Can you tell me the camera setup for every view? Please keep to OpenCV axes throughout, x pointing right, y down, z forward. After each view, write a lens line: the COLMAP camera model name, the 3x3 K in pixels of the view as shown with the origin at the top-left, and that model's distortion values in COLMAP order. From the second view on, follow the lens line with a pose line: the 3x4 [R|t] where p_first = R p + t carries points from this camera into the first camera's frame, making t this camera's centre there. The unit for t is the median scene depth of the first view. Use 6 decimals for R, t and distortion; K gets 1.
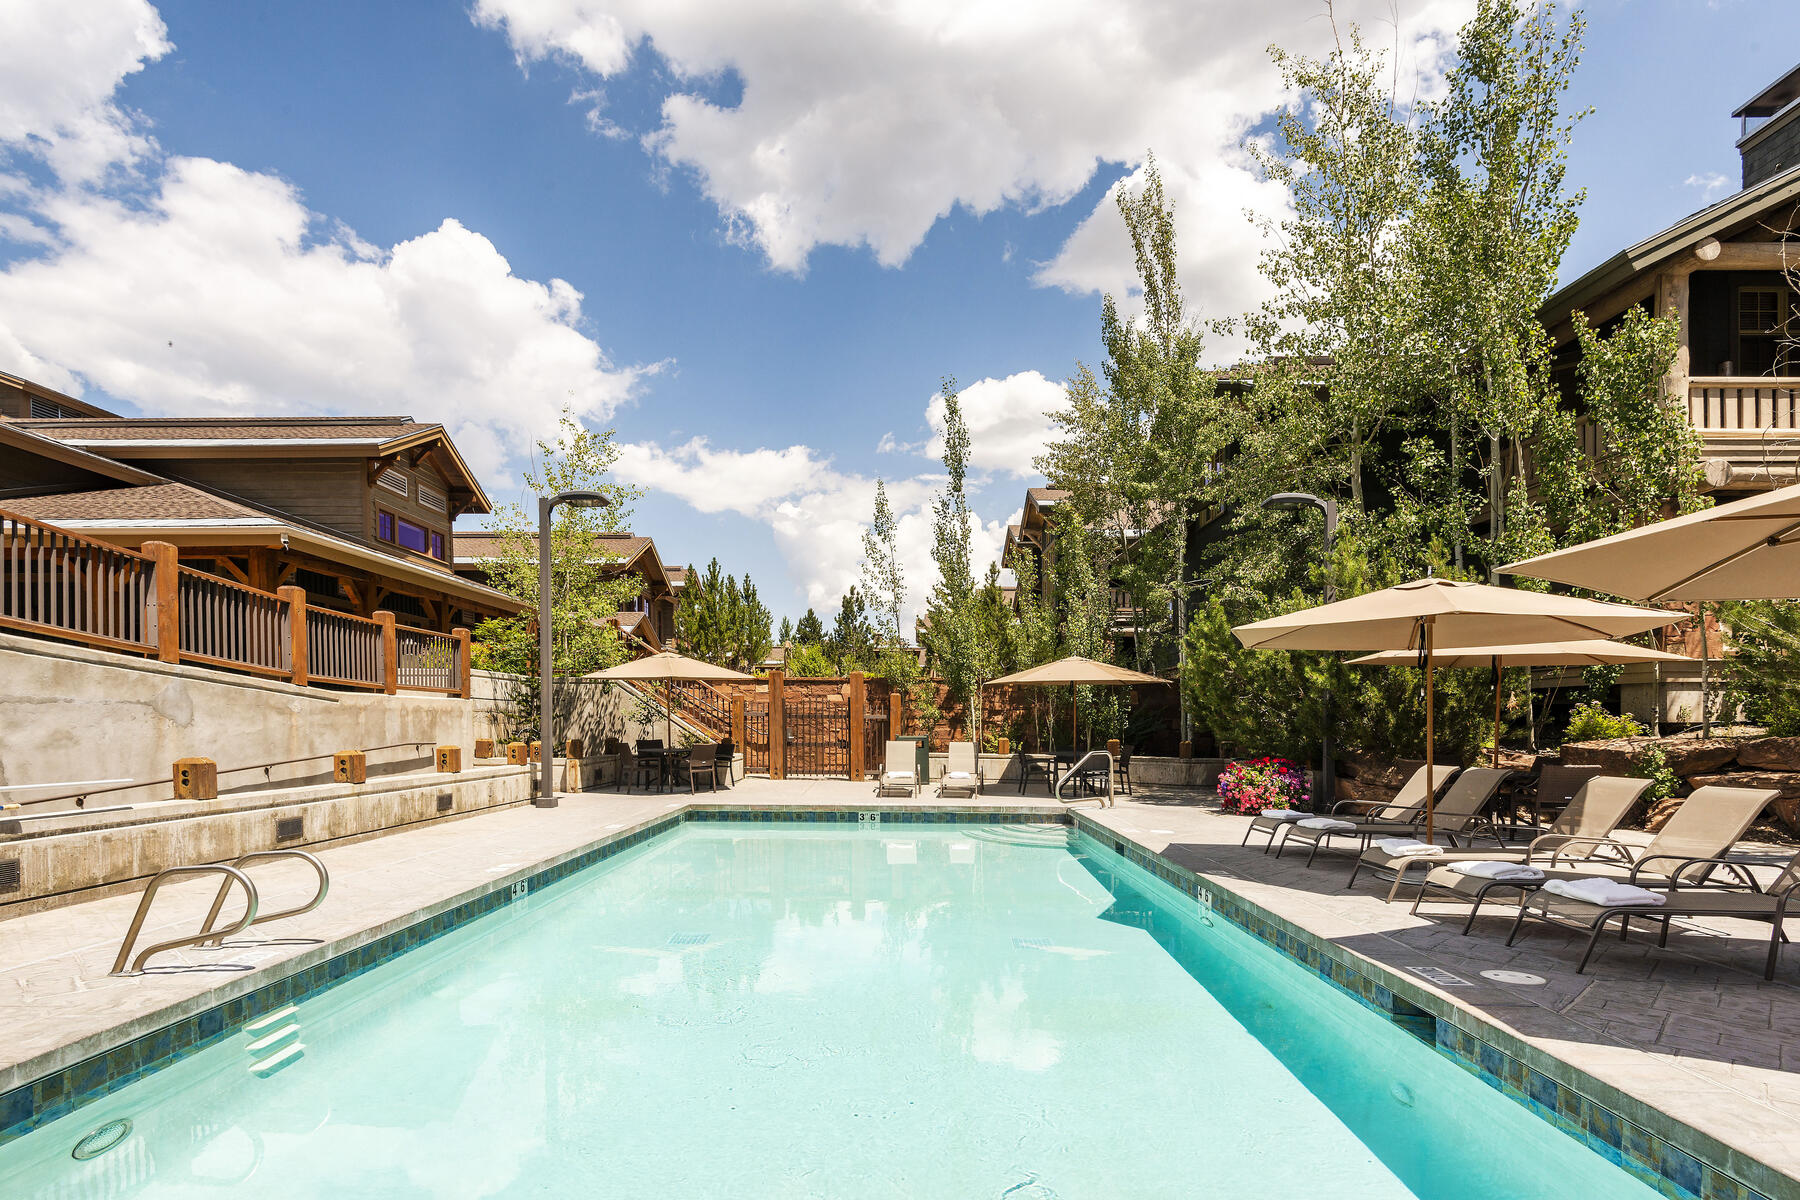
lens RADIAL K [[935.0, 0, 818.5], [0, 935.0, 683.8], [0, 0, 1]] dist [0.019560, -0.008888]
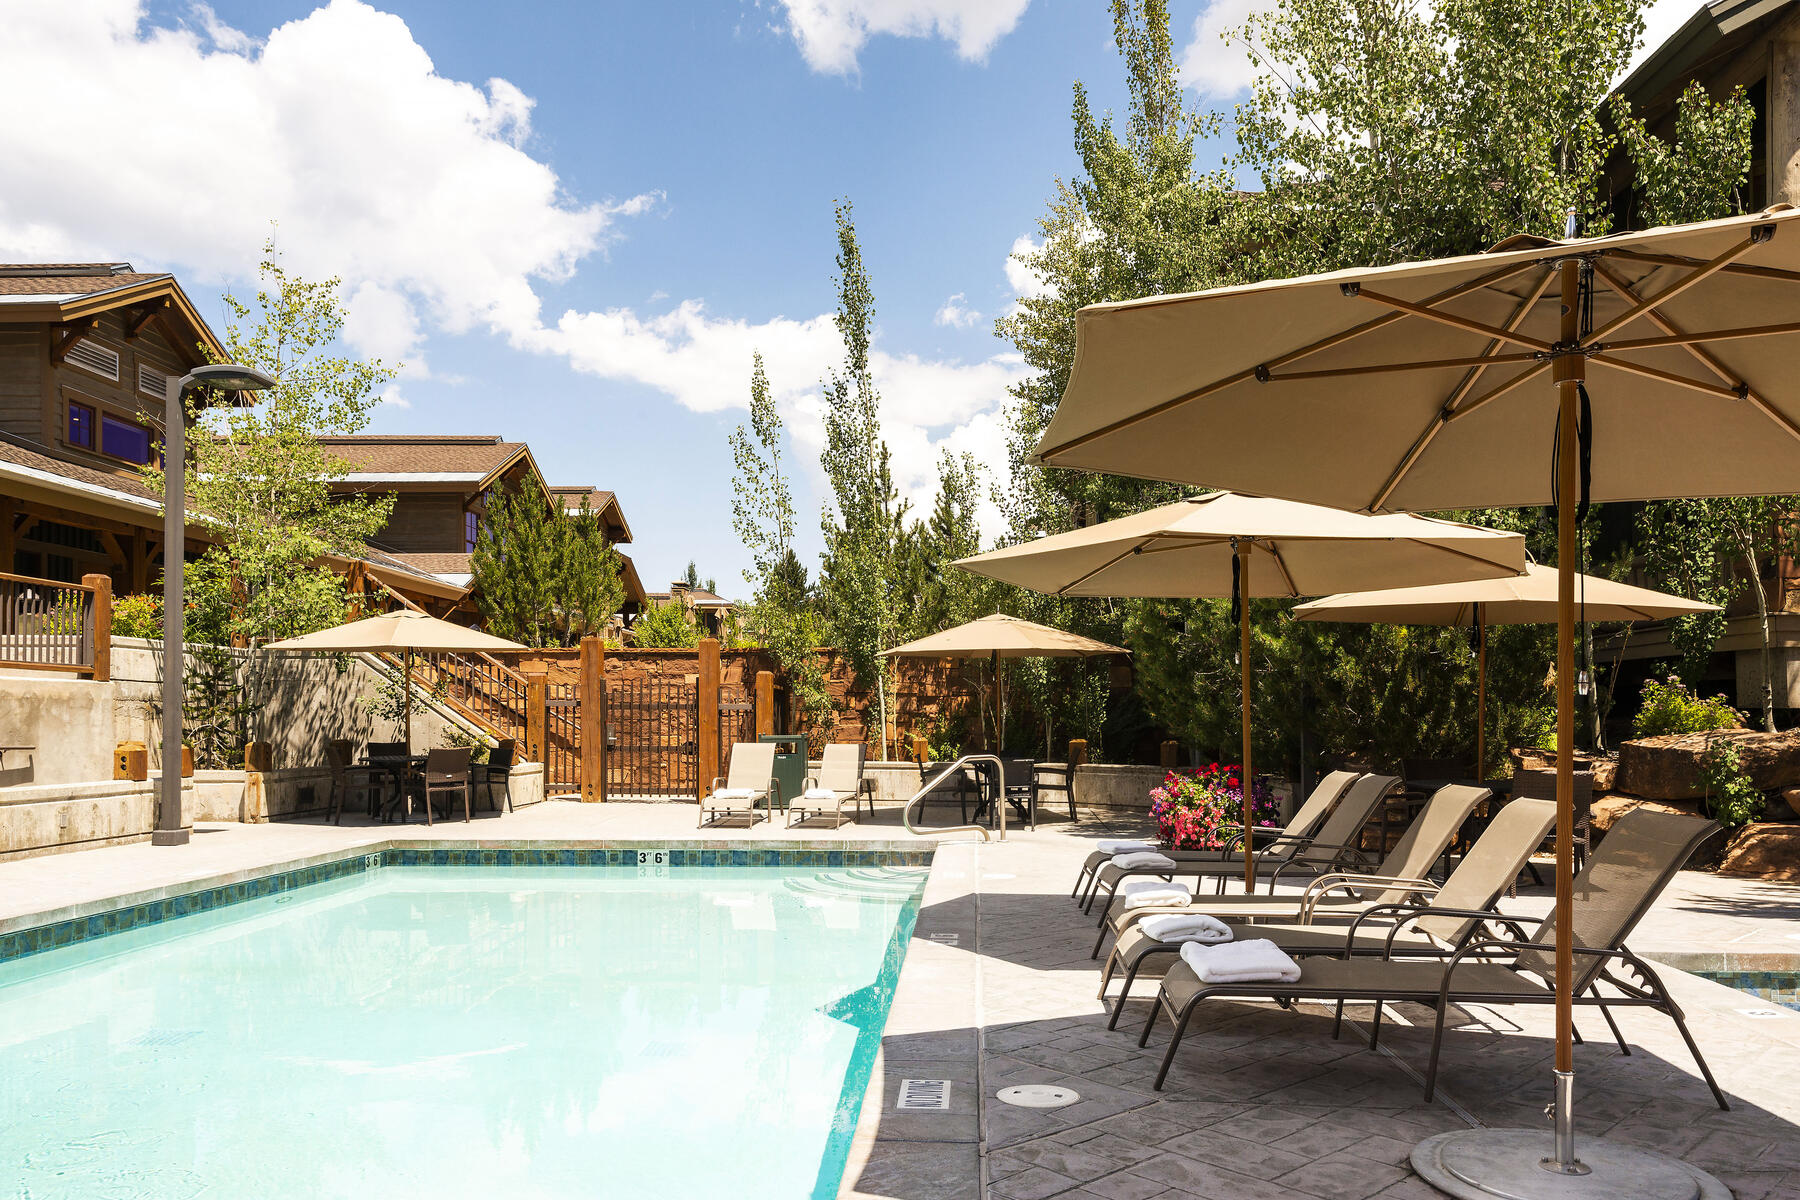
lens RADIAL K [[1383.6, 0, 894.2], [0, 1383.6, 600.6], [0, 0, 1]] dist [0.005288, 0.025782]
pose [[0.999987, -0.001570, 0.004805, 0.173077], [0.001793, 0.998902, -0.046807, 0.006639], [-0.004726, 0.046815, 0.998892, 0.018325]]
